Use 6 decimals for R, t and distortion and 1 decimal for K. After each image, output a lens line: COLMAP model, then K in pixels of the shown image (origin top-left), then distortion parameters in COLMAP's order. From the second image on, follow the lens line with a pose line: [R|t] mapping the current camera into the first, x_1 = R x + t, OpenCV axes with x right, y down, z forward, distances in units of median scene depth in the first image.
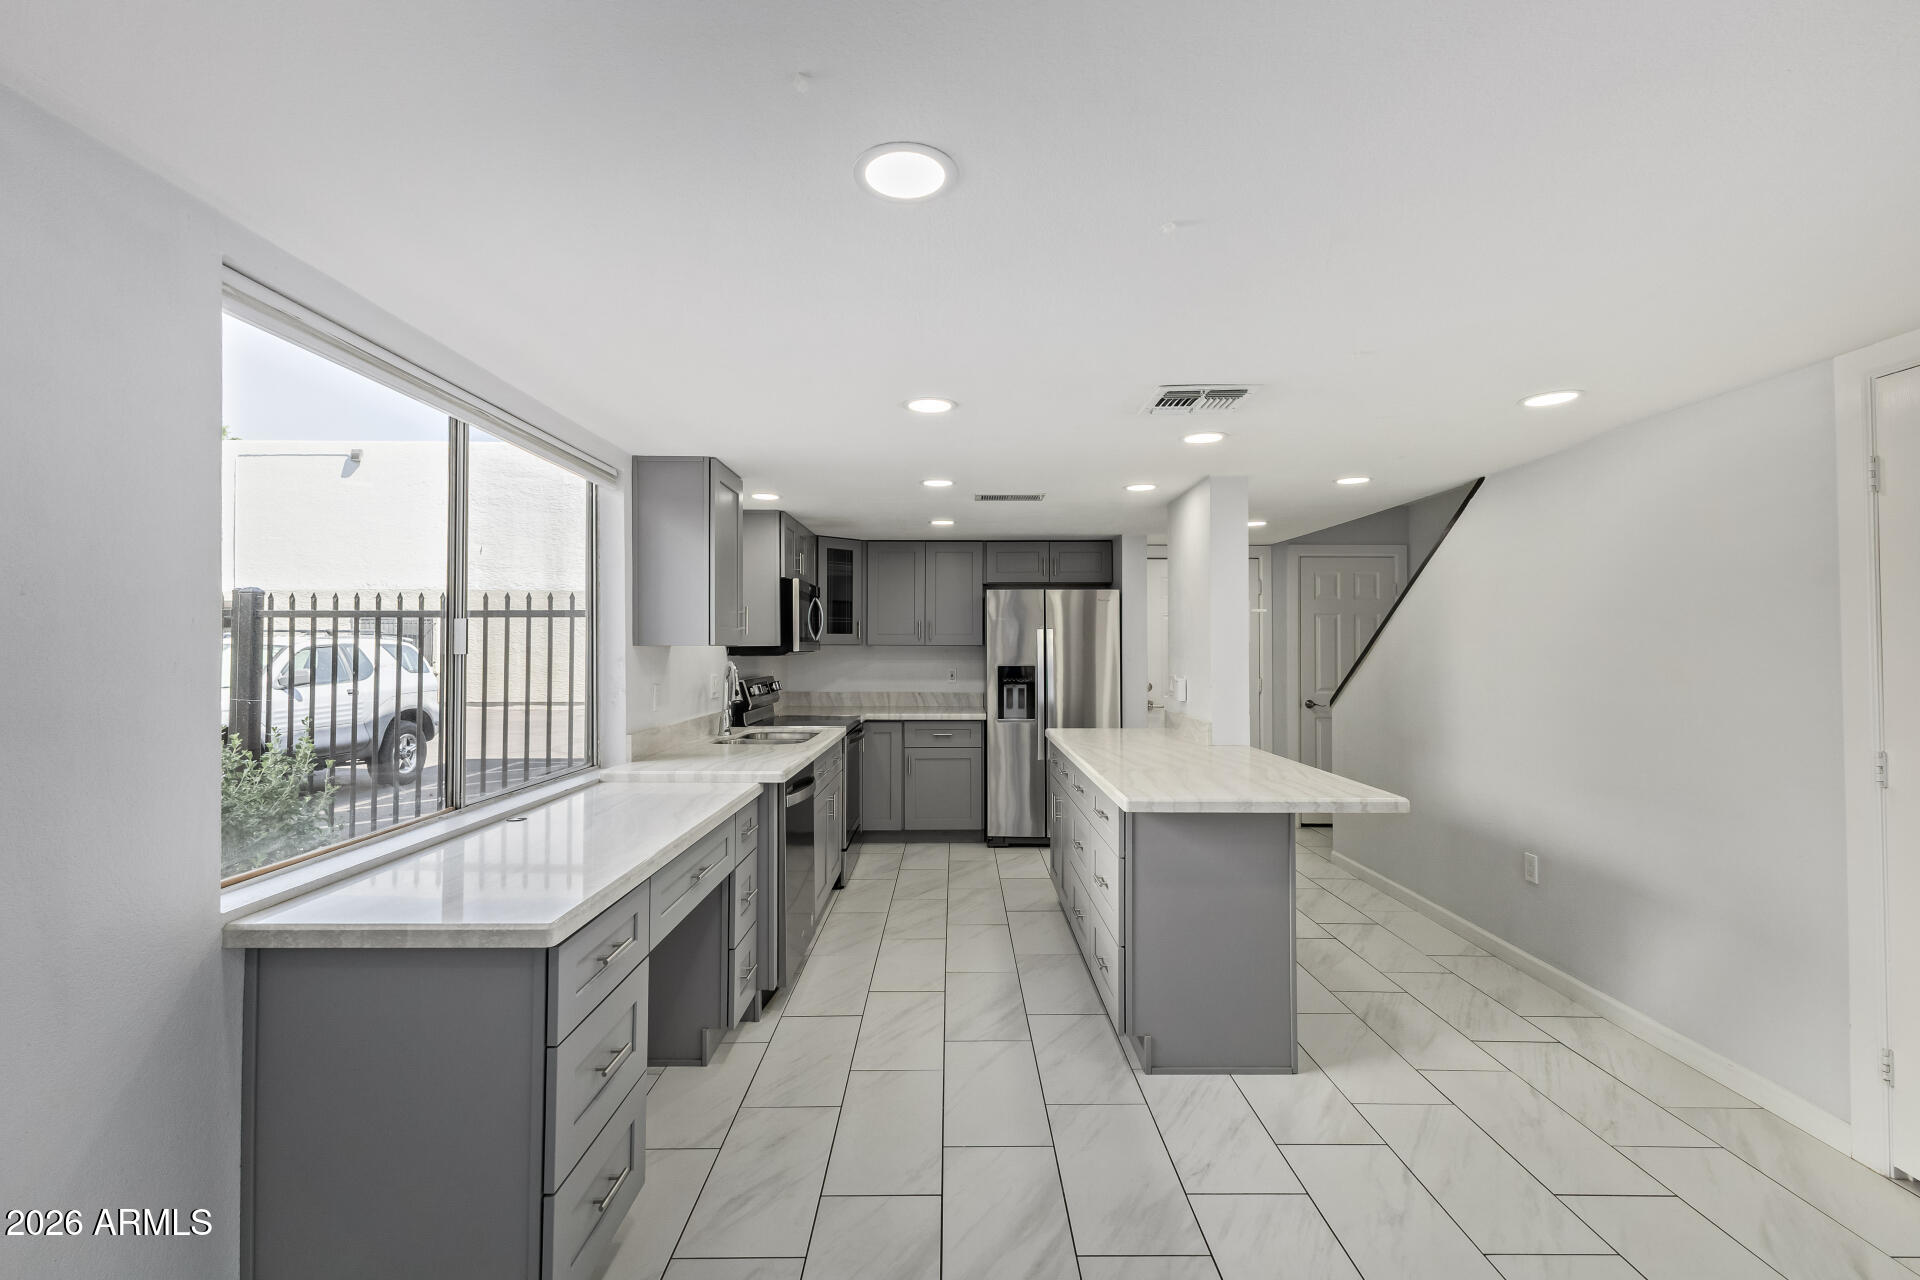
lens RADIAL K [[841.0, 0, 958.4], [0, 841.0, 634.9], [0, 0, 1]] dist [0.011171, -0.000762]
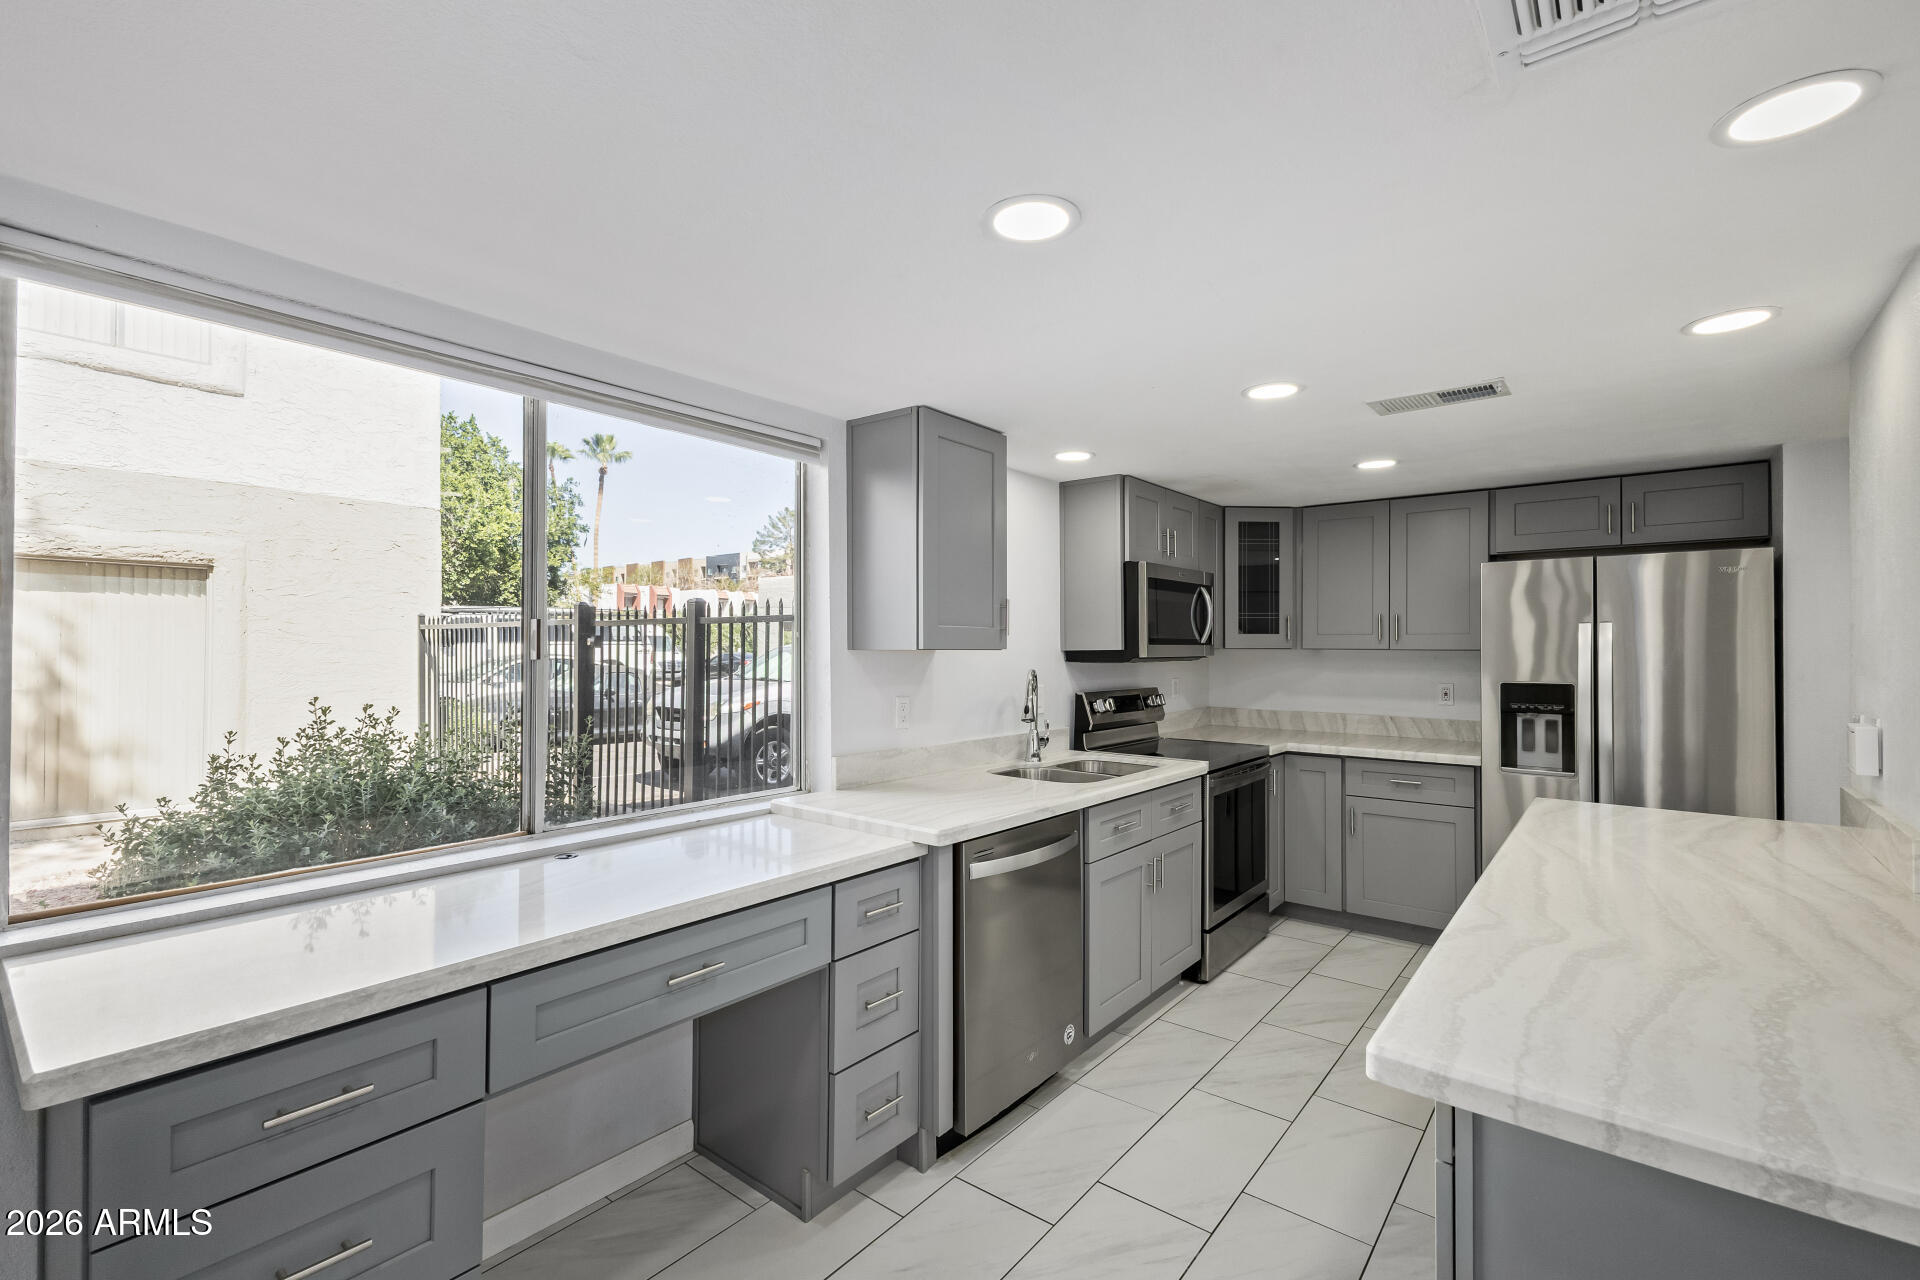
lens RADIAL K [[841.0, 0, 958.9], [0, 841.0, 643.8], [0, 0, 1]] dist [0.011171, -0.000762]
pose [[0.775415, -0.000924, -0.631451, 0.131869], [0.006014, 0.999964, 0.005922, 0.001600], [0.631423, -0.008389, 0.775393, 0.252551]]
